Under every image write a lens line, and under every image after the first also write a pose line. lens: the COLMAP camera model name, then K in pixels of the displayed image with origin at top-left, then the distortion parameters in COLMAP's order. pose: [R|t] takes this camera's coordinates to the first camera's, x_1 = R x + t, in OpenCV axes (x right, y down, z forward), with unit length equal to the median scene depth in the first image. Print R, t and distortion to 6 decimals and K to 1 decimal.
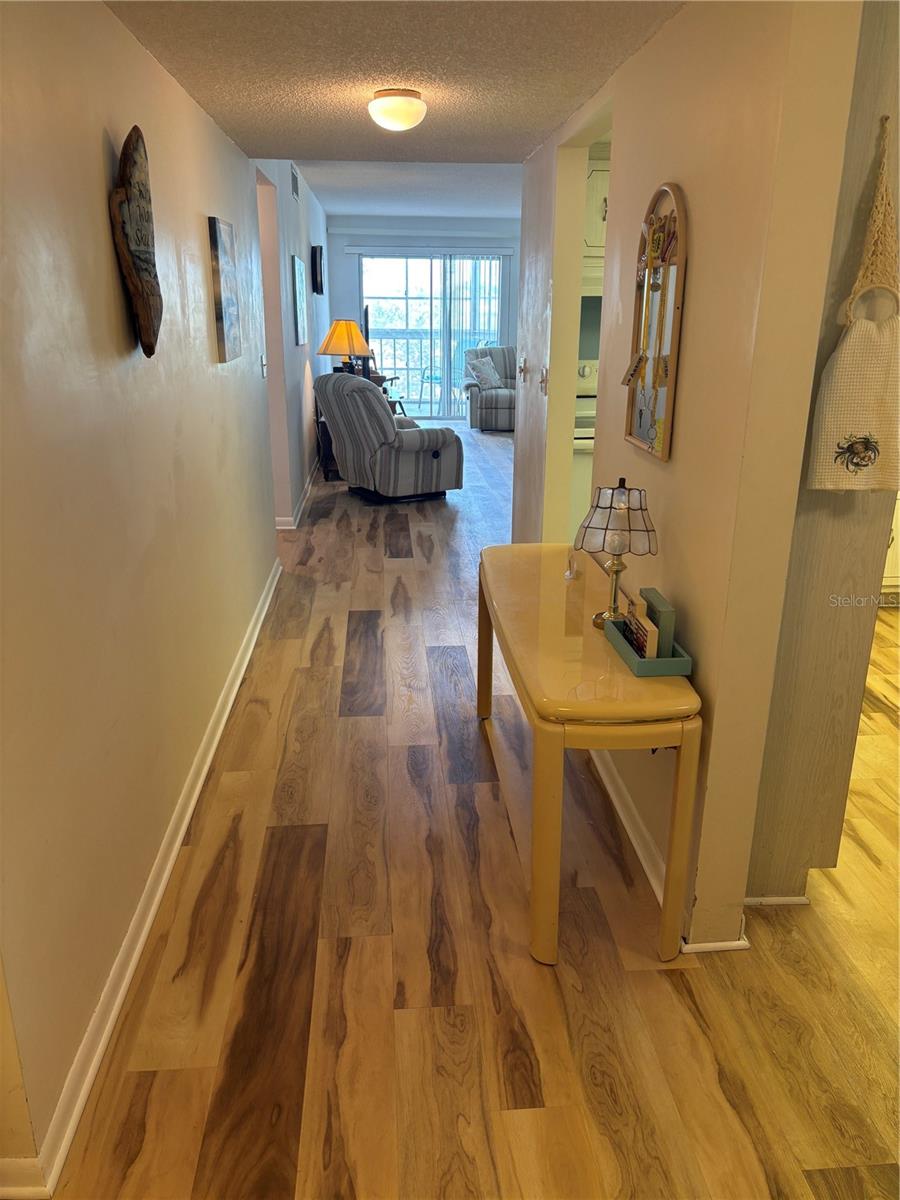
lens RADIAL K [[912.3, 0, 443.7], [0, 912.3, 593.8], [0, 0, 1]] dist [0.051311, -0.043666]
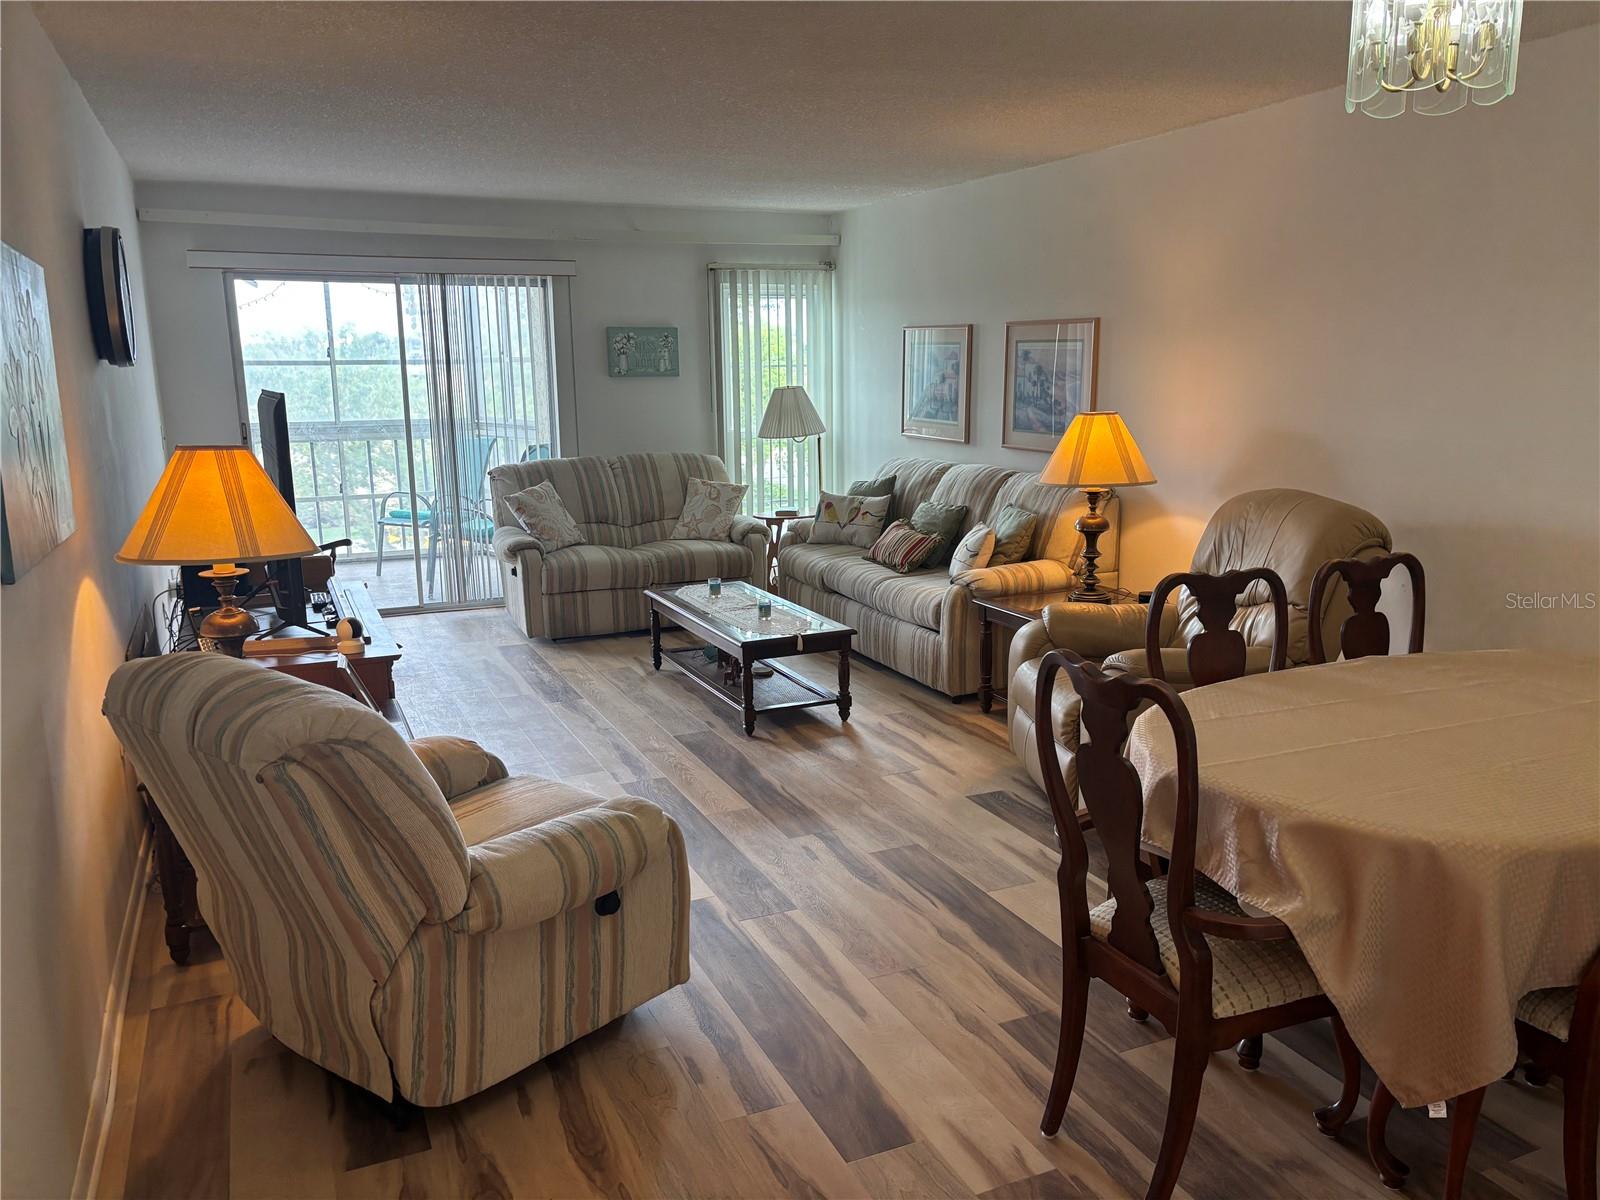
lens RADIAL K [[1216.4, 0, 801.0], [0, 1216.4, 600.4], [0, 0, 1]] dist [0.051311, -0.043666]
pose [[0.938382, -0.085043, 0.334973, -0.061984], [0.121175, 0.988683, -0.088449, -0.177460], [-0.323660, 0.123589, 0.938067, 0.527797]]
